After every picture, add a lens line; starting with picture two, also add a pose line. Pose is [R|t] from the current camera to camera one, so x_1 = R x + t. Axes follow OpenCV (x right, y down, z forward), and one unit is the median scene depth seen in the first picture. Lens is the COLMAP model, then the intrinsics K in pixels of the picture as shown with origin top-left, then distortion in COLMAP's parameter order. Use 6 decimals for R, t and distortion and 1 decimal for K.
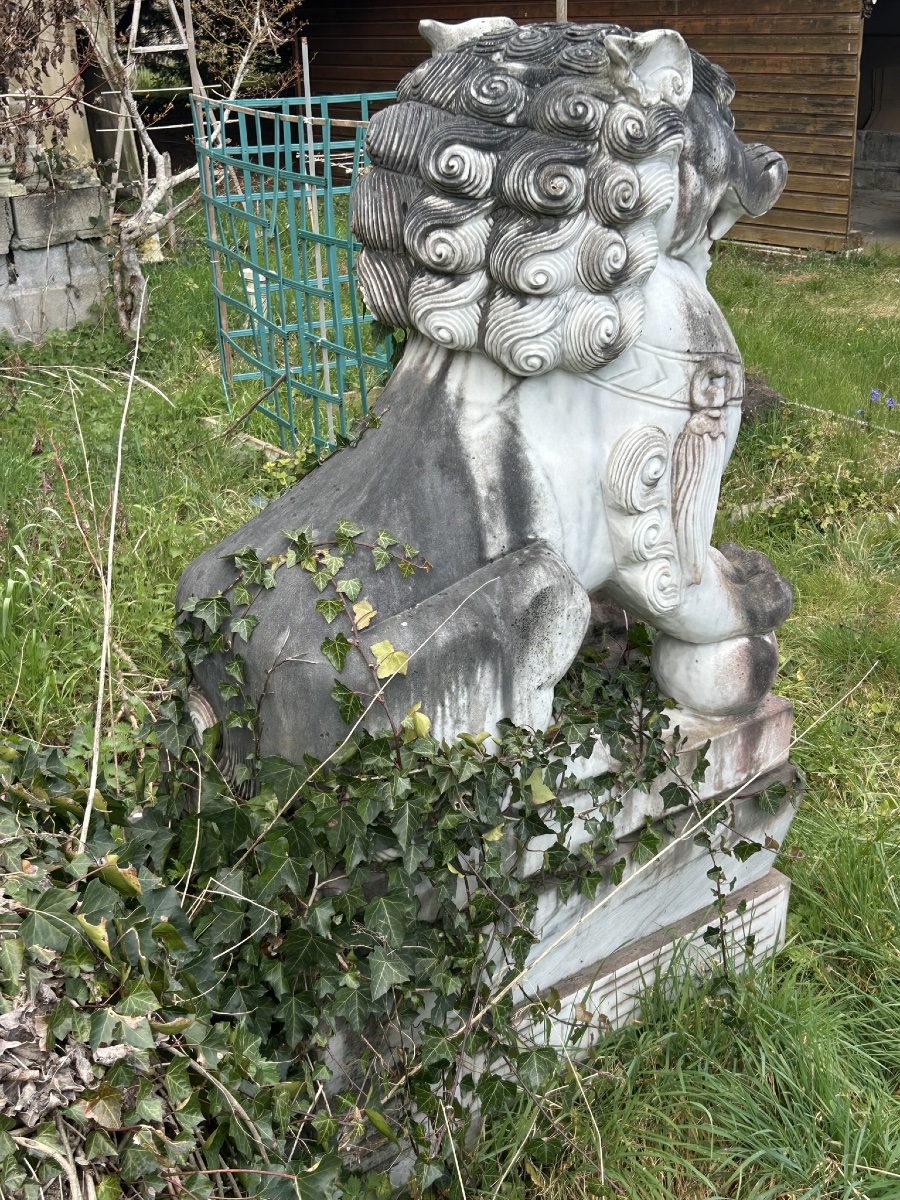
lens RADIAL K [[1484.8, 0, 446.2], [0, 1484.8, 606.3], [0, 0, 1]] dist [0.224116, -0.772534]
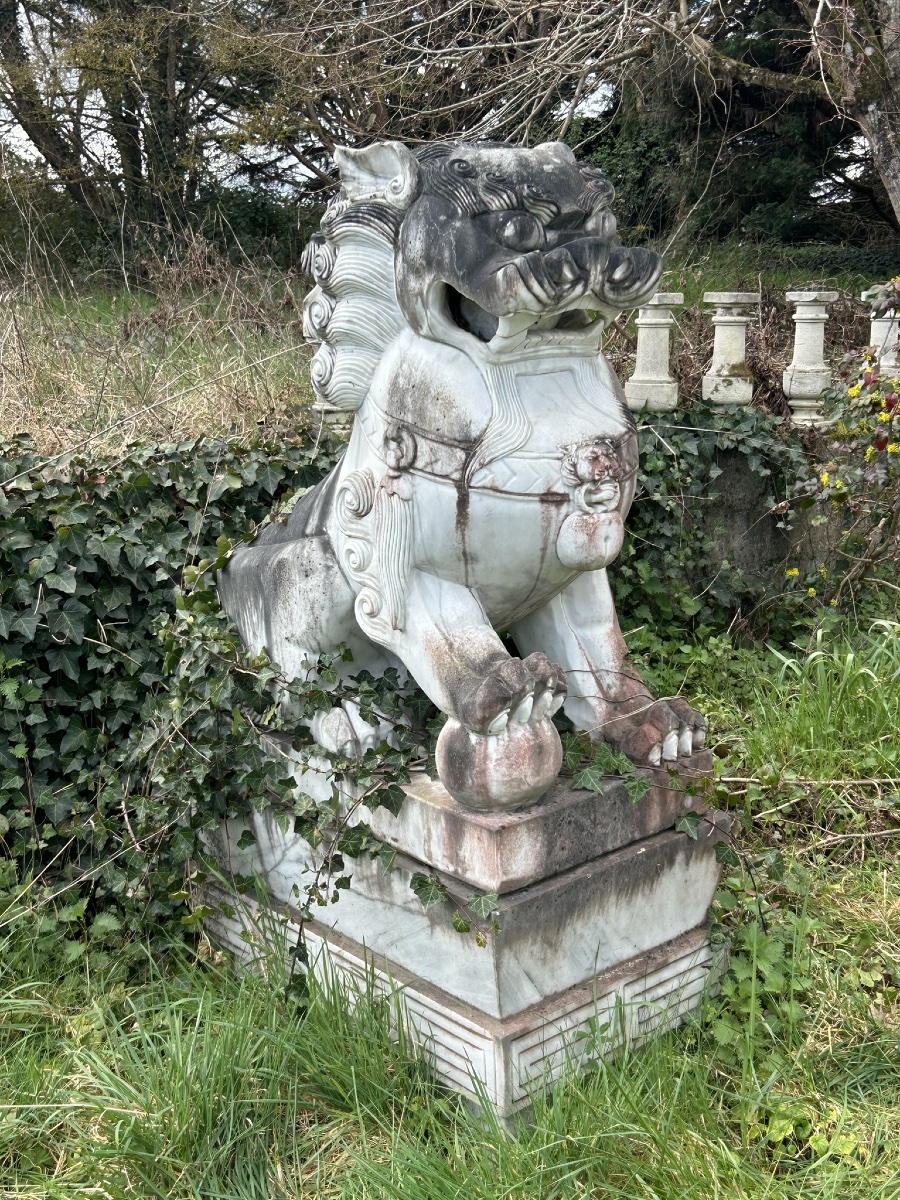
lens RADIAL K [[1484.8, 0, 446.2], [0, 1484.8, 606.3], [0, 0, 1]] dist [0.224116, -0.772534]
pose [[0.055538, 0.245152, -0.967893, 1.339454], [-0.382377, 0.900706, 0.206194, -0.295646], [0.922336, 0.358648, 0.143764, 0.949018]]
